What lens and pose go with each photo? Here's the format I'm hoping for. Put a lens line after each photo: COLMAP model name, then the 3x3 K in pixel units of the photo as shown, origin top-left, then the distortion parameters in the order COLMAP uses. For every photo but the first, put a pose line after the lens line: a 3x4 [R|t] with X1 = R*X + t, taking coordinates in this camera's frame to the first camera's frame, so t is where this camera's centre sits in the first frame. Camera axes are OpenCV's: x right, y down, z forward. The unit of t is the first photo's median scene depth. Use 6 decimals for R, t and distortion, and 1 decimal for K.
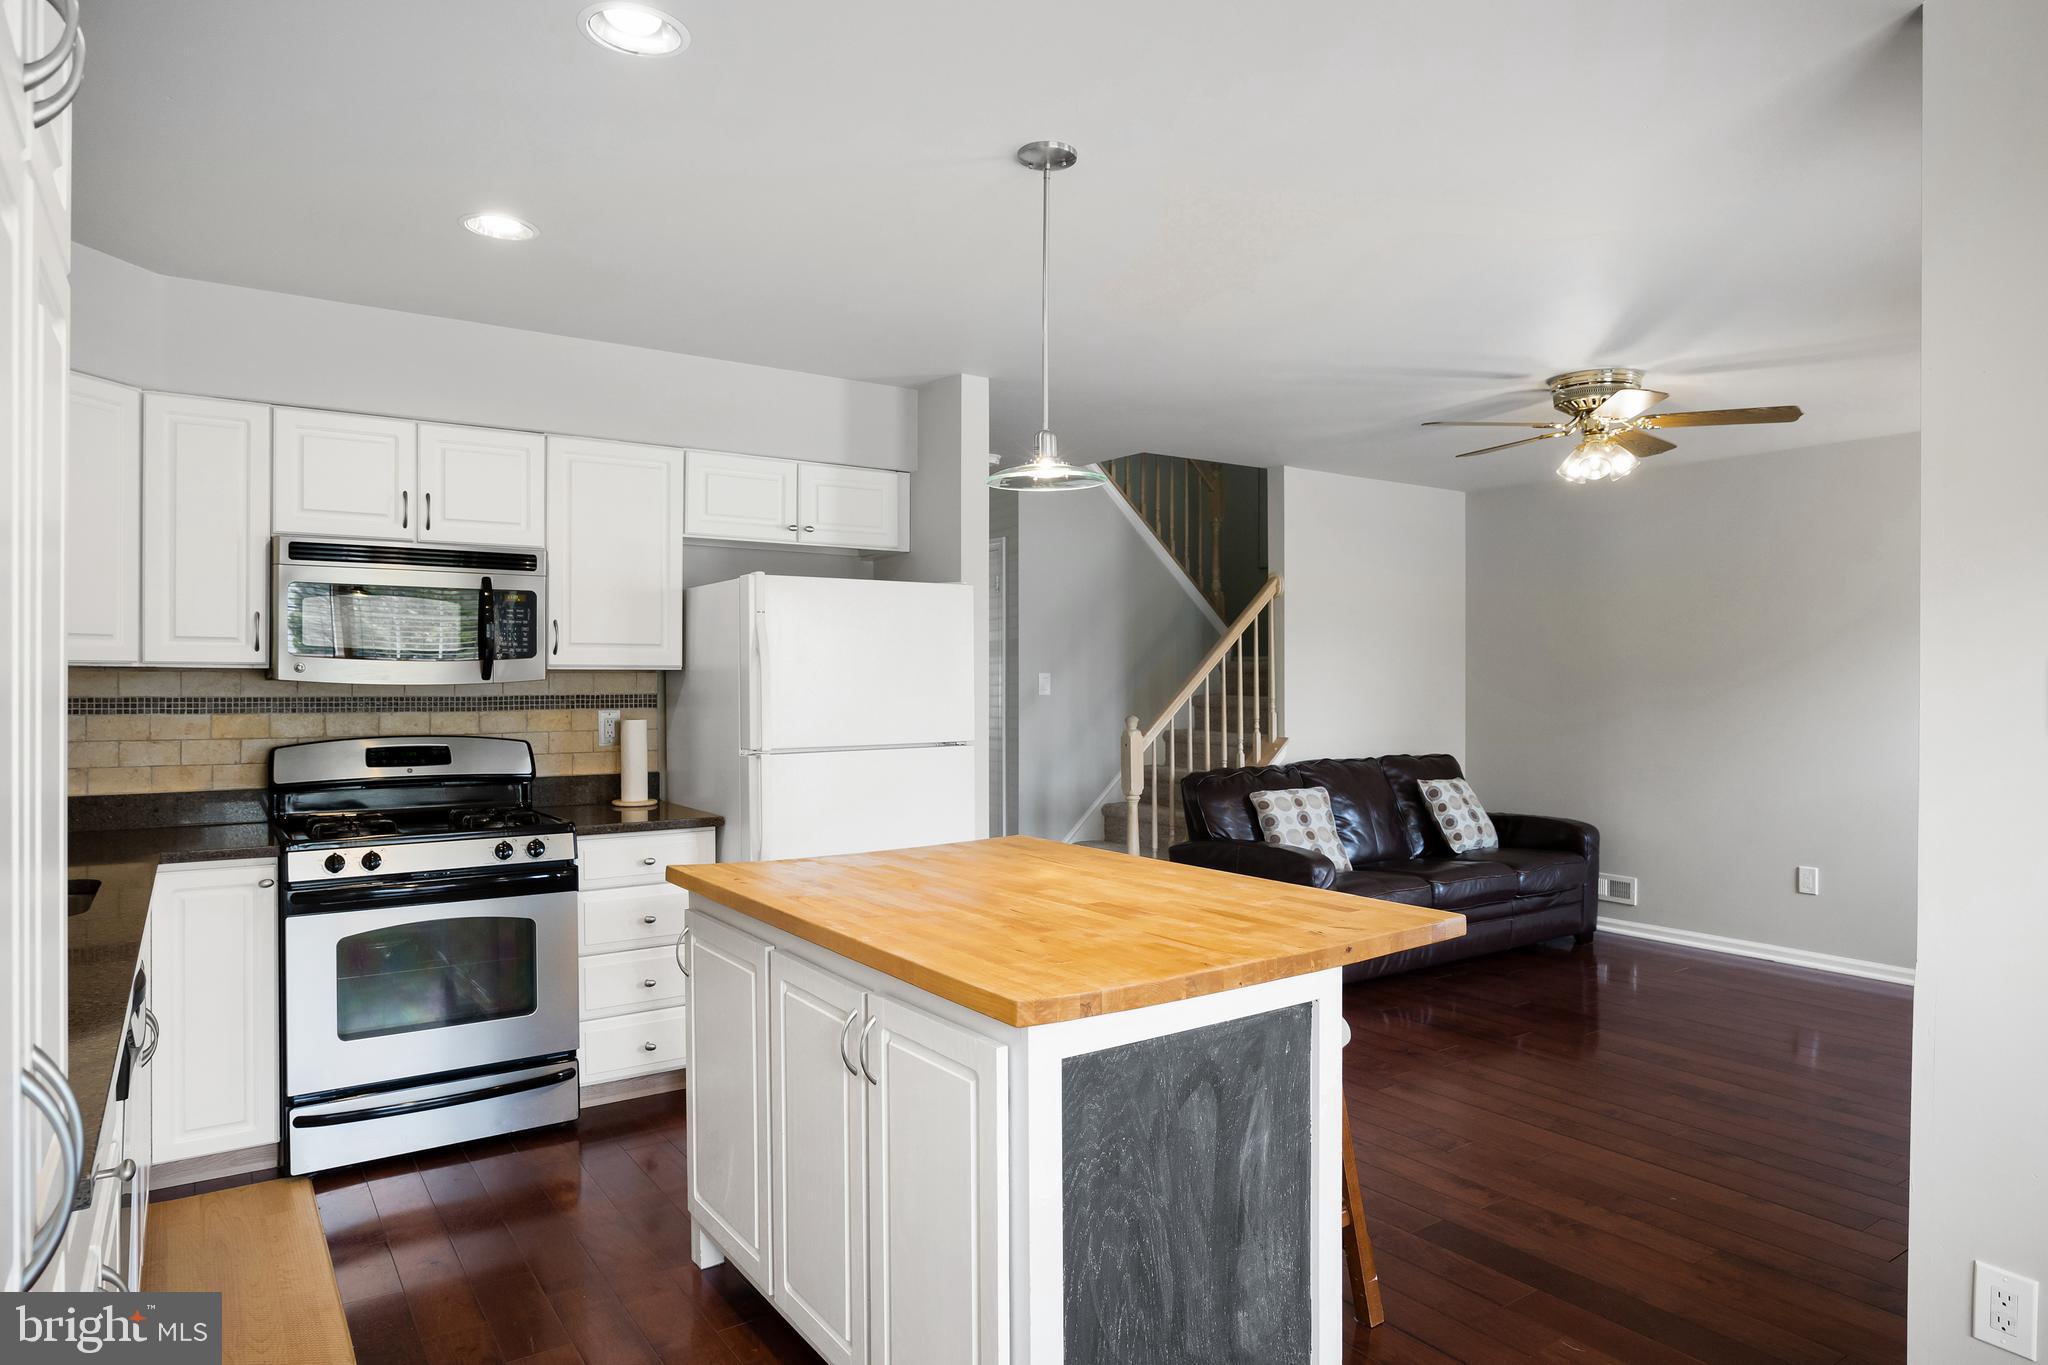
lens RADIAL K [[1232.8, 0, 1018.4], [0, 1232.8, 678.8], [0, 0, 1]] dist [-0.024366, 0.011239]
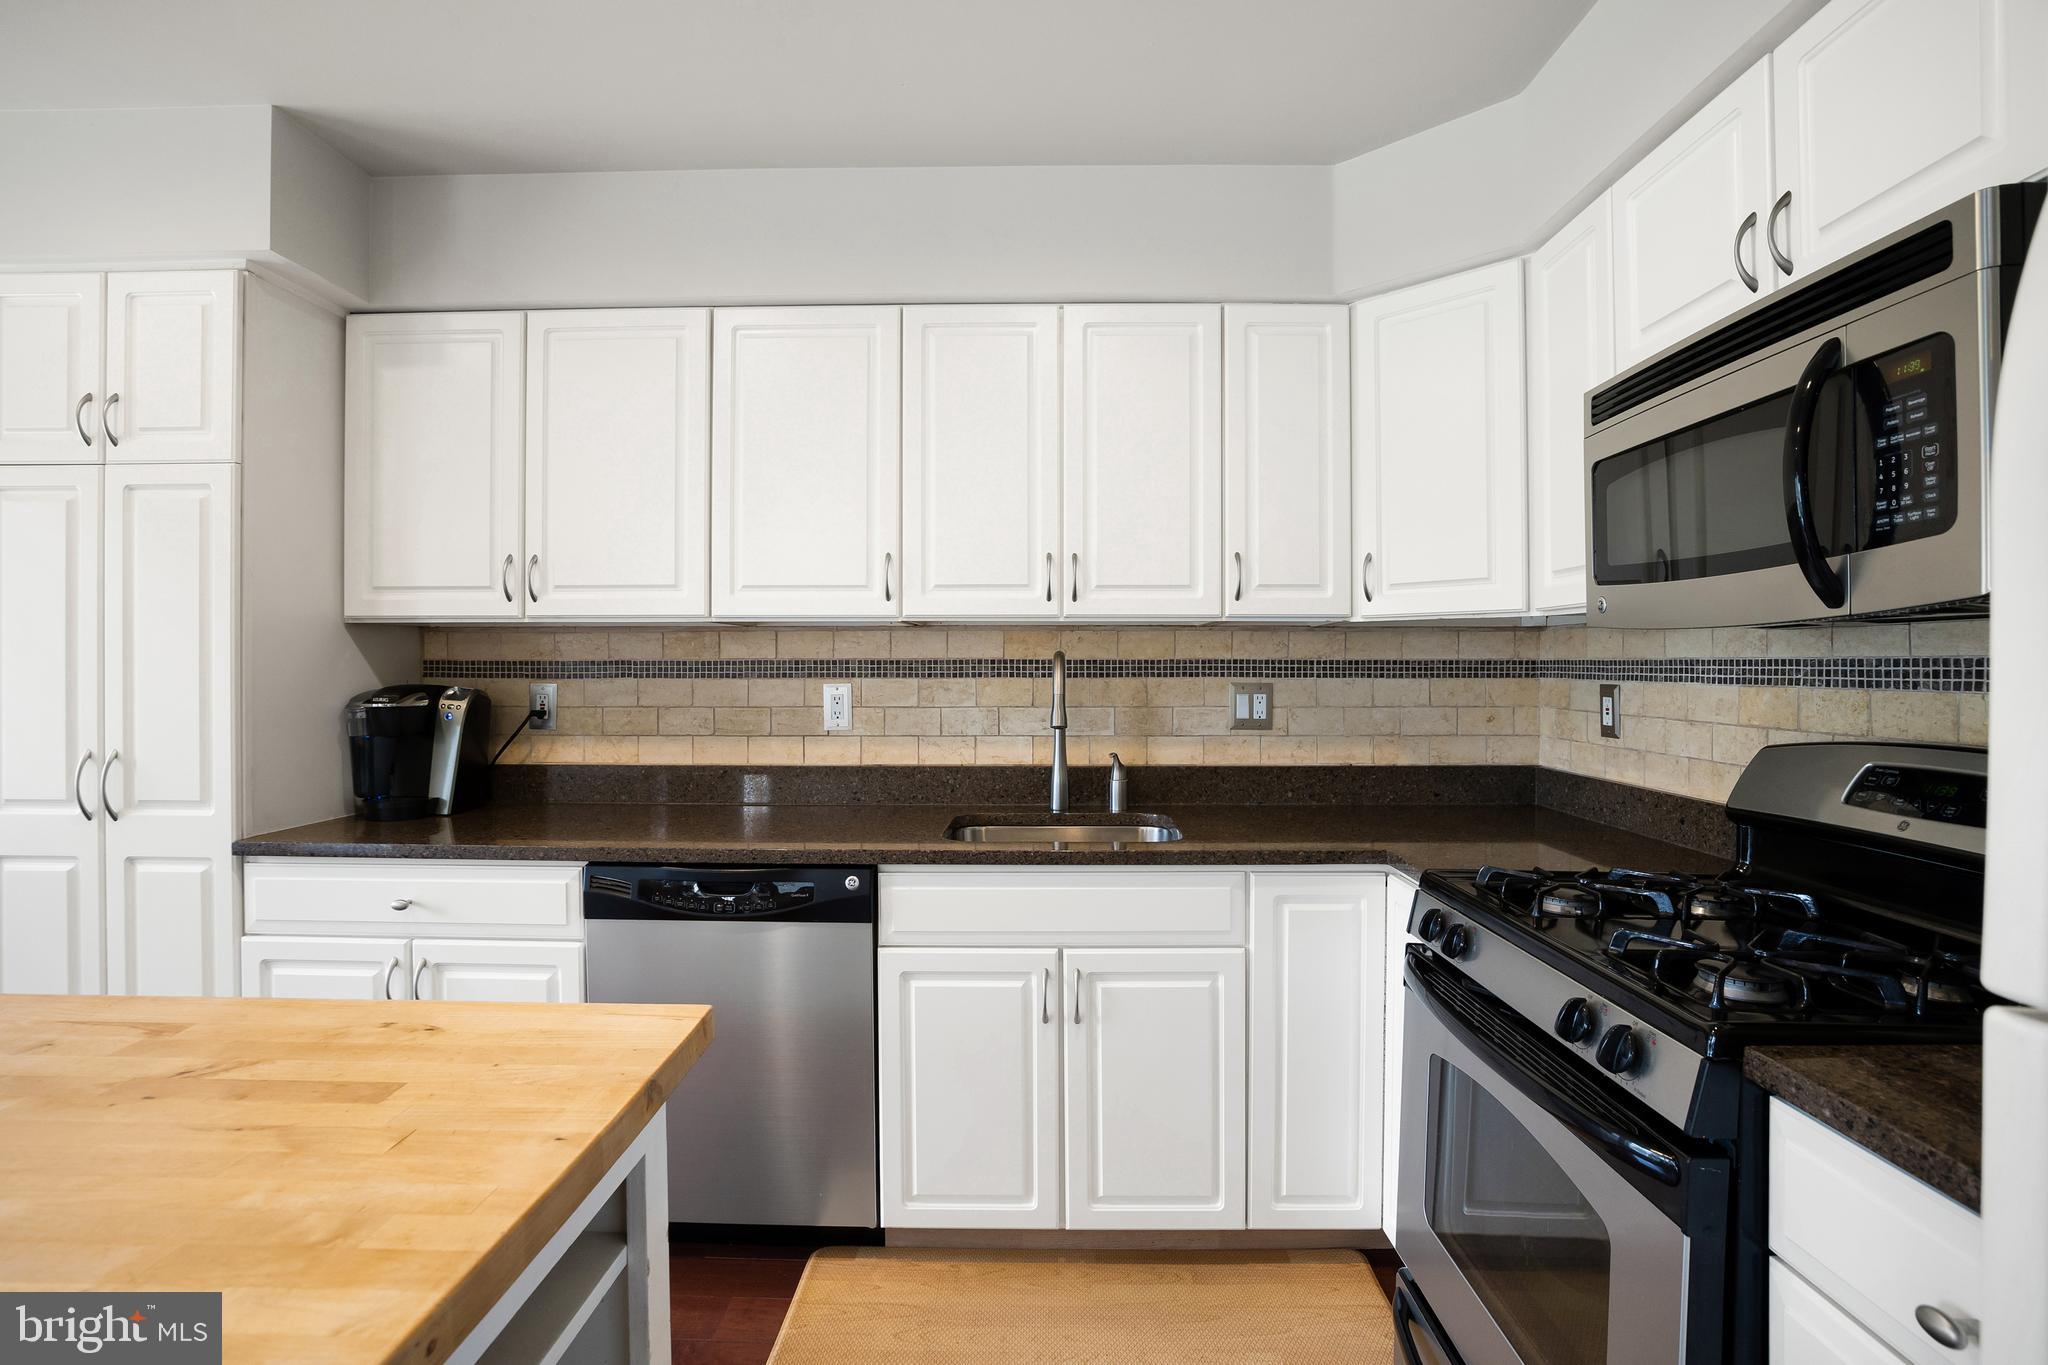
lens RADIAL K [[983.2, 0, 1022.4], [0, 983.2, 672.6], [0, 0, 1]] dist [-0.034729, 0.004598]
pose [[-0.582622, 0.001912, -0.812741, -0.034326], [-0.003193, 0.999984, 0.004641, 0.017637], [0.812737, 0.005299, -0.582607, 0.825382]]
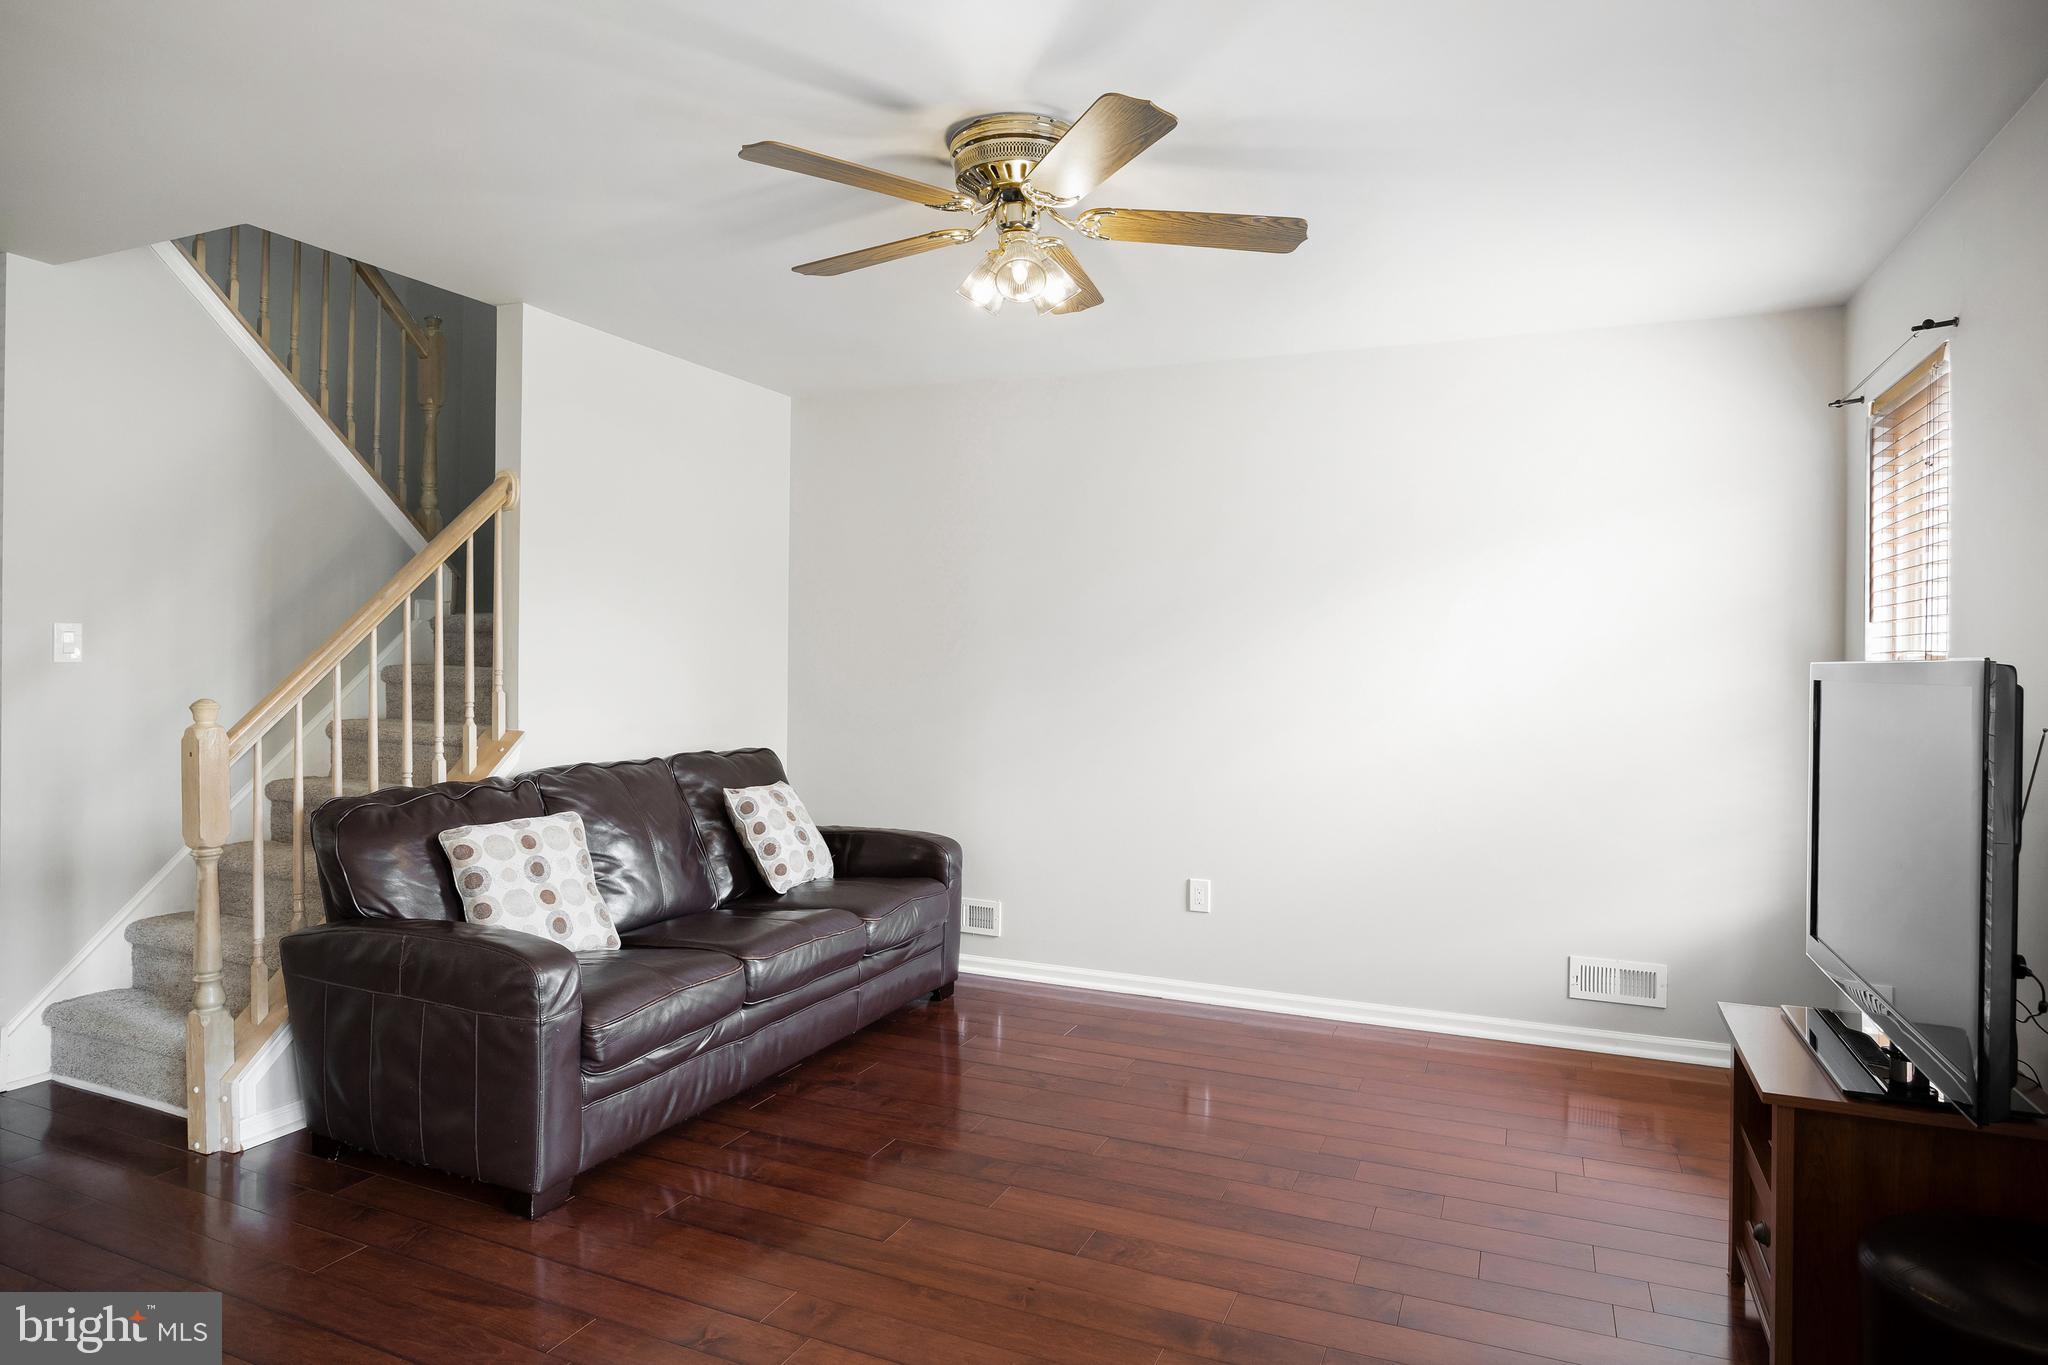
lens RADIAL K [[1149.5, 0, 1030.1], [0, 1149.5, 662.8], [0, 0, 1]] dist [-0.036801, 0.008706]
pose [[0.840227, 0.006482, 0.542196, 0.158653], [-0.008518, 0.999963, 0.001244, 0.012519], [-0.542167, -0.005664, 0.840251, 0.486285]]
